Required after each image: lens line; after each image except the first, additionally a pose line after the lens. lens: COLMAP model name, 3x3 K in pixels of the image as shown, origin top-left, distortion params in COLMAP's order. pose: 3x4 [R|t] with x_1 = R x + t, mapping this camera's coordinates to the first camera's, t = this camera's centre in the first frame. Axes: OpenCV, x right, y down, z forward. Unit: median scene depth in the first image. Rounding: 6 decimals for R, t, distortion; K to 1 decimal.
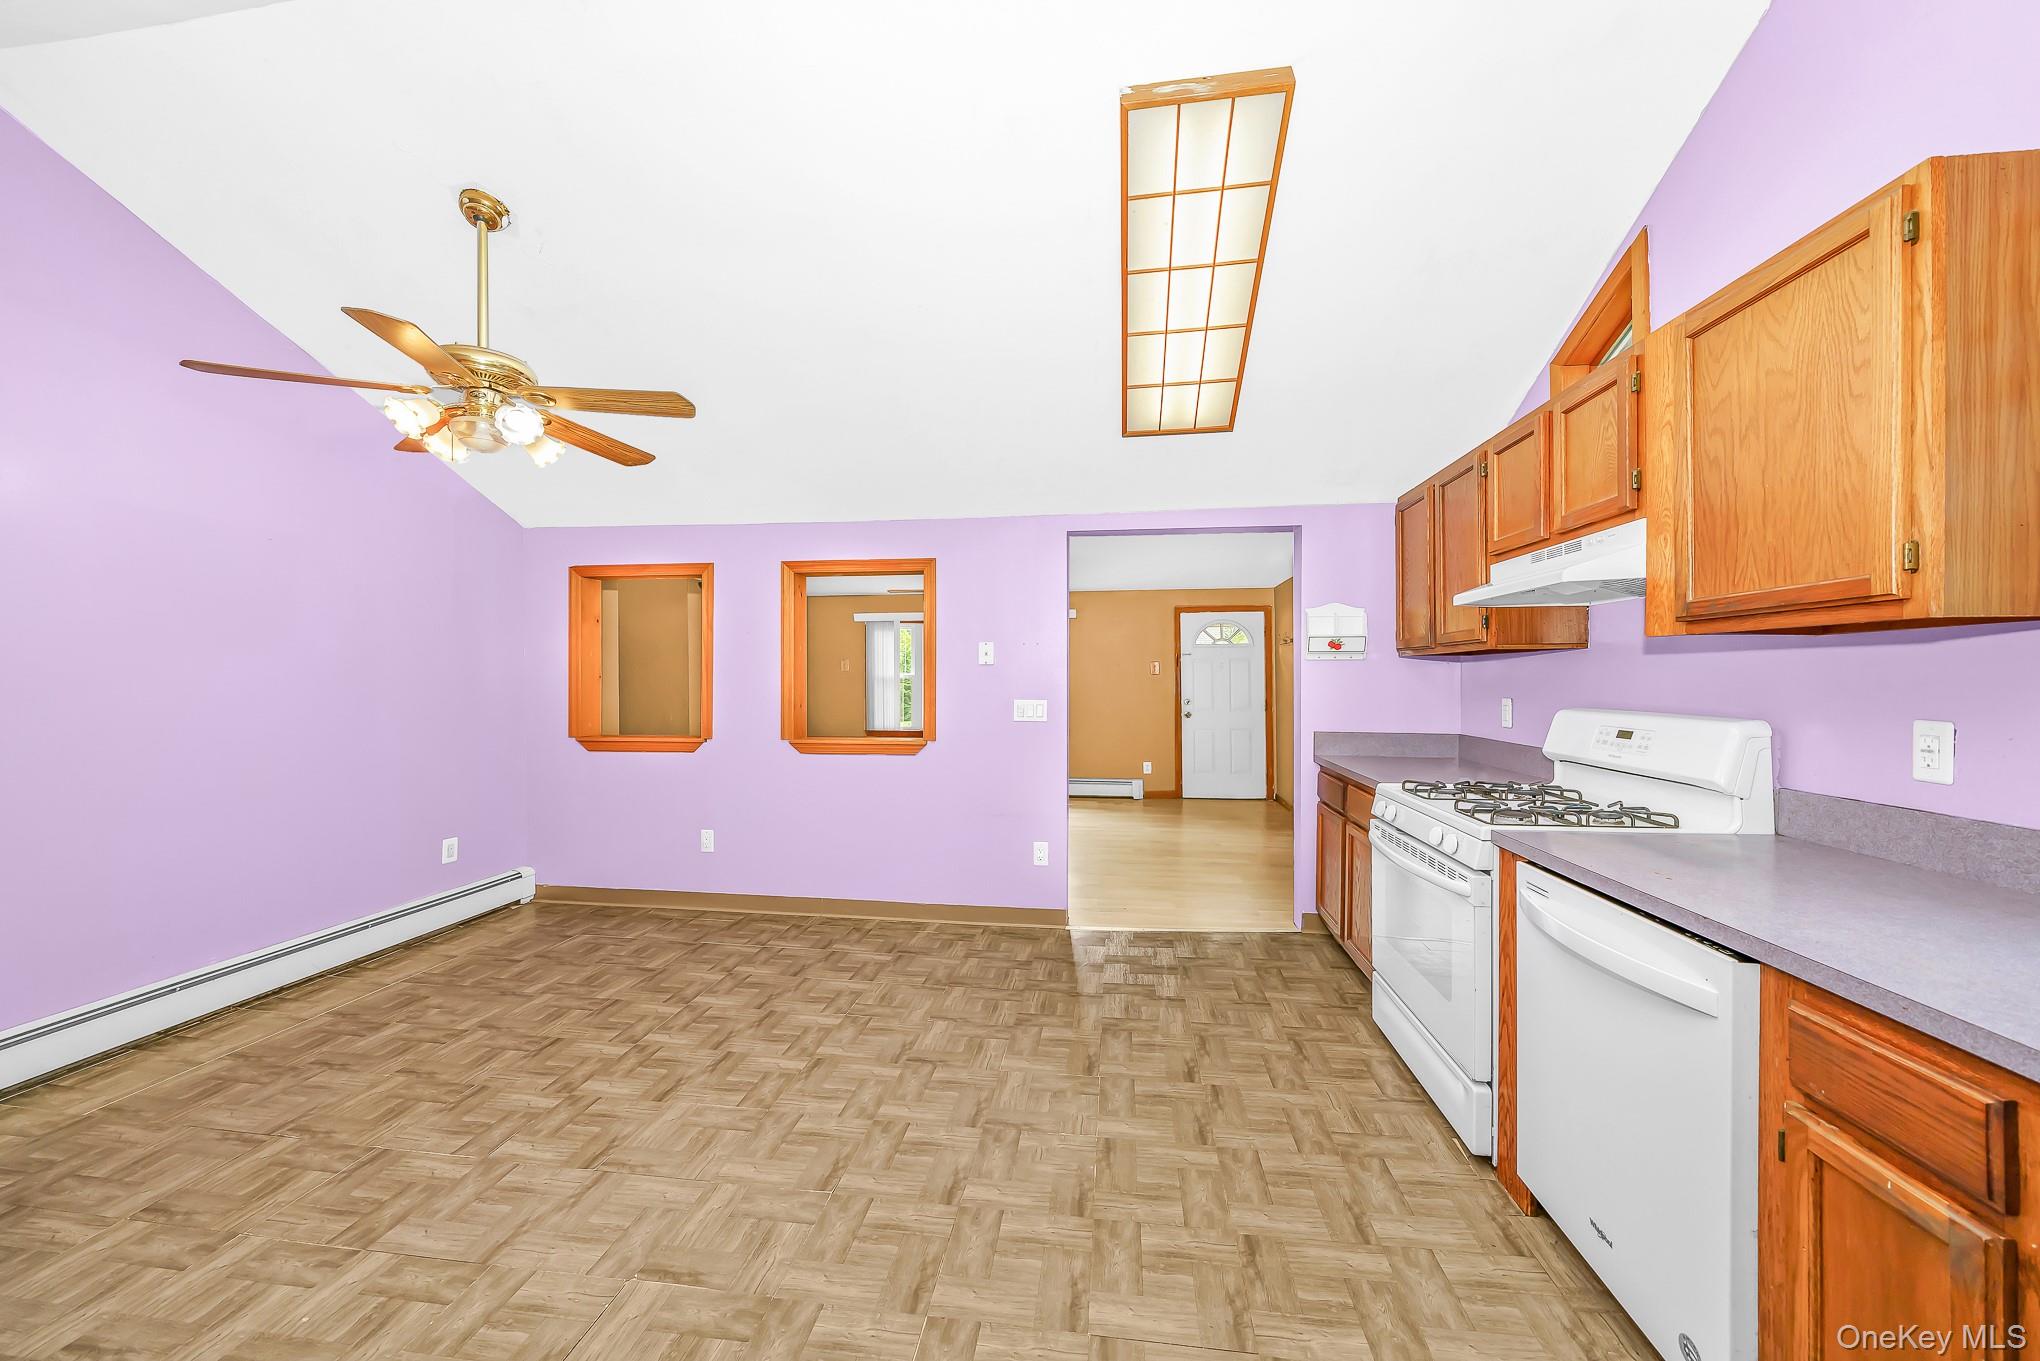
lens RADIAL K [[760.1, 0, 973.4], [0, 760.1, 670.5], [0, 0, 1]] dist [-0.006534, 0.000823]
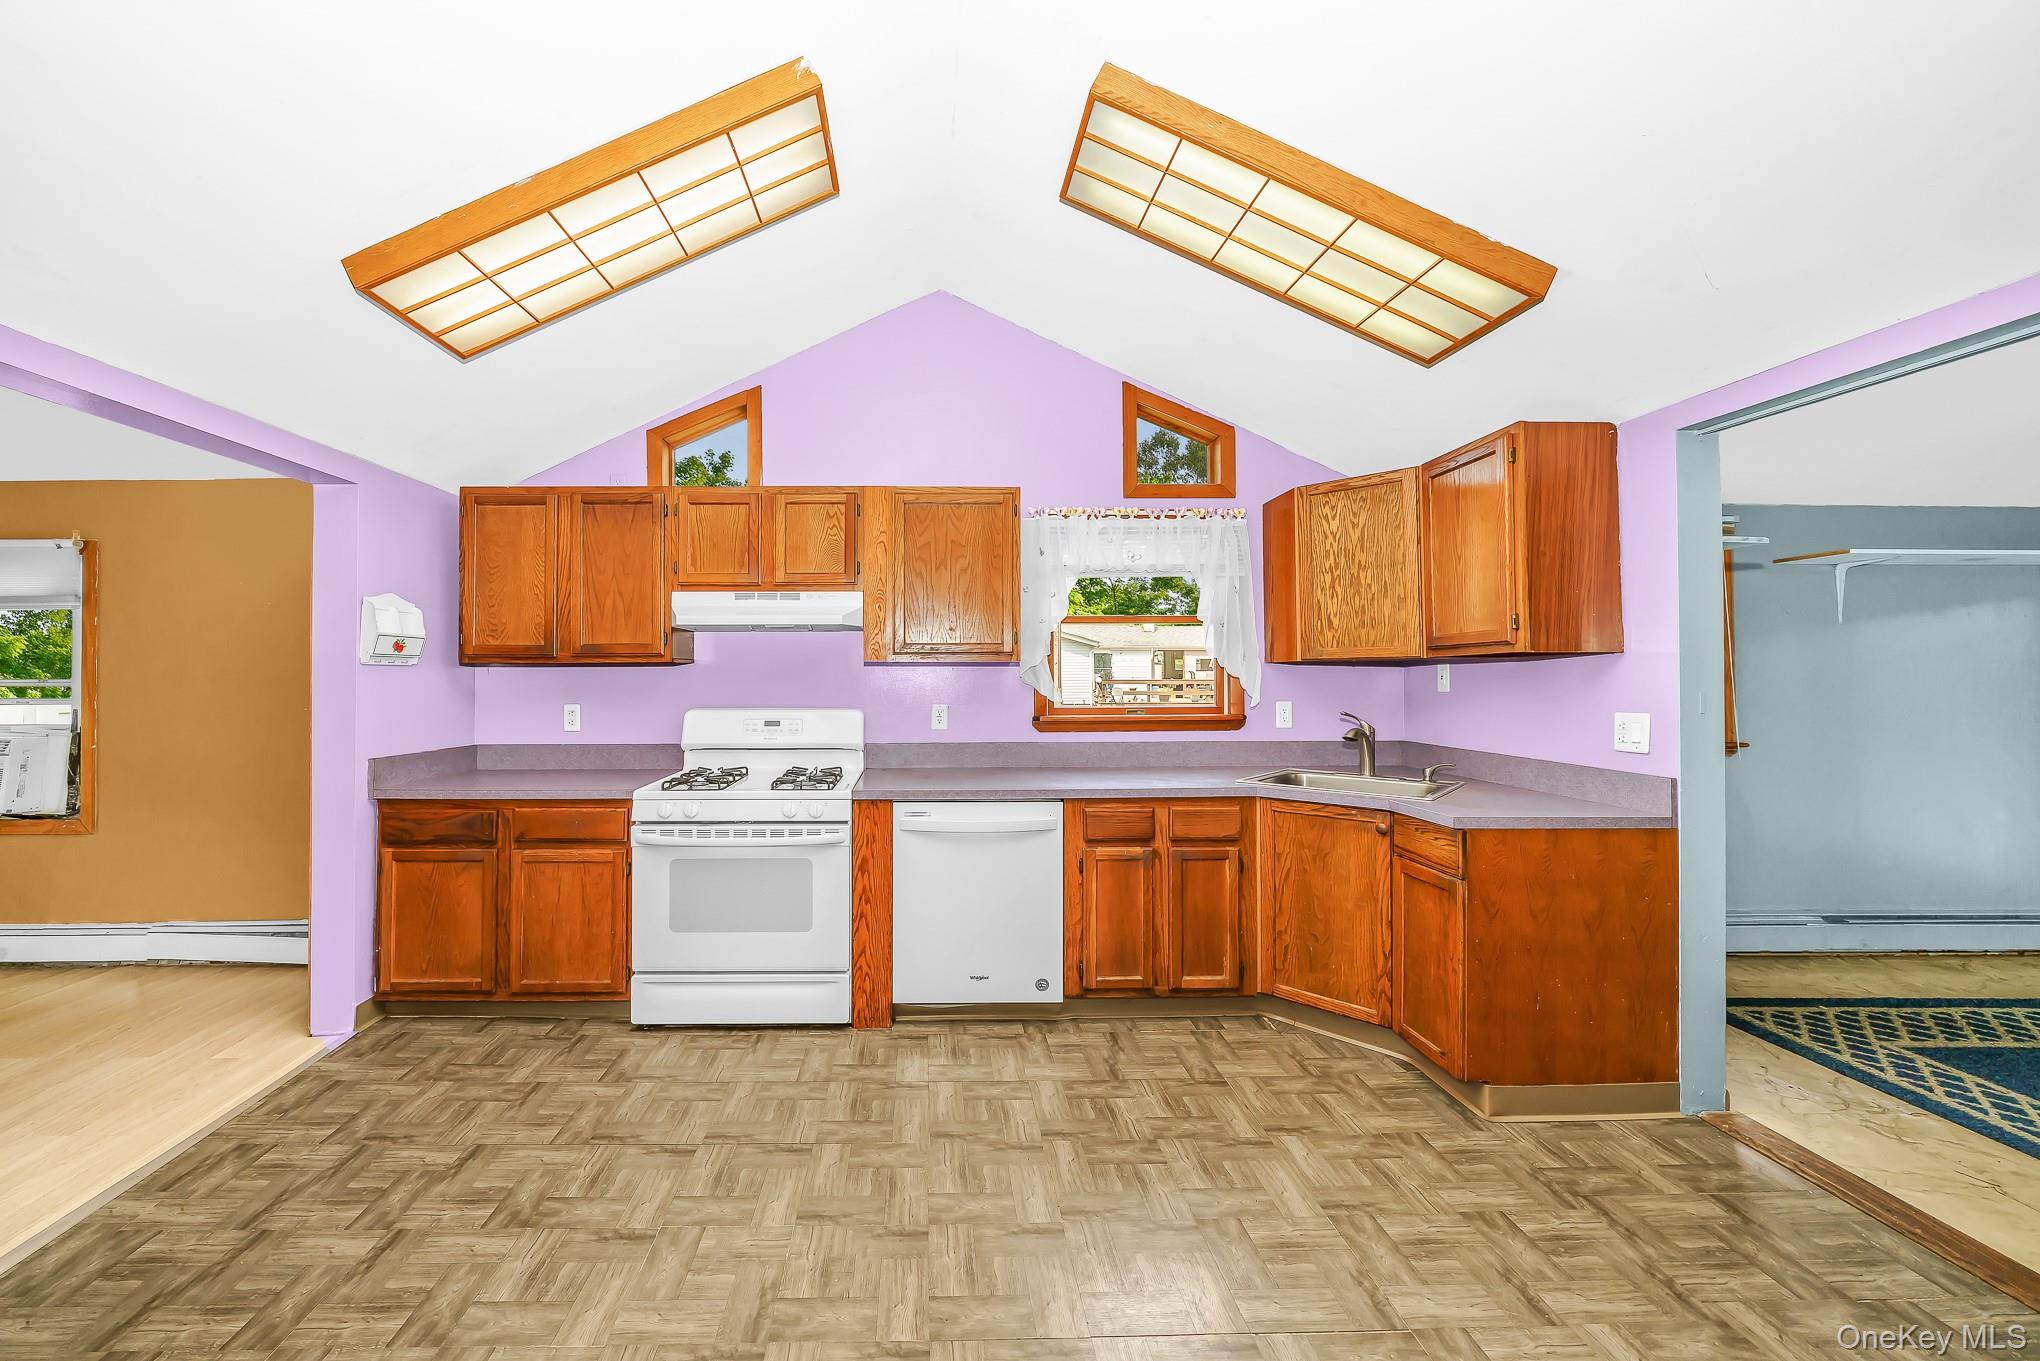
lens RADIAL K [[760.1, 0, 948.7], [0, 760.1, 670.7], [0, 0, 1]] dist [-0.006534, 0.000823]
pose [[-0.218846, 0.007052, 0.975734, -0.586362], [-0.009542, 0.999911, -0.009367, -0.009137], [-0.975713, -0.011361, -0.218759, 0.834645]]
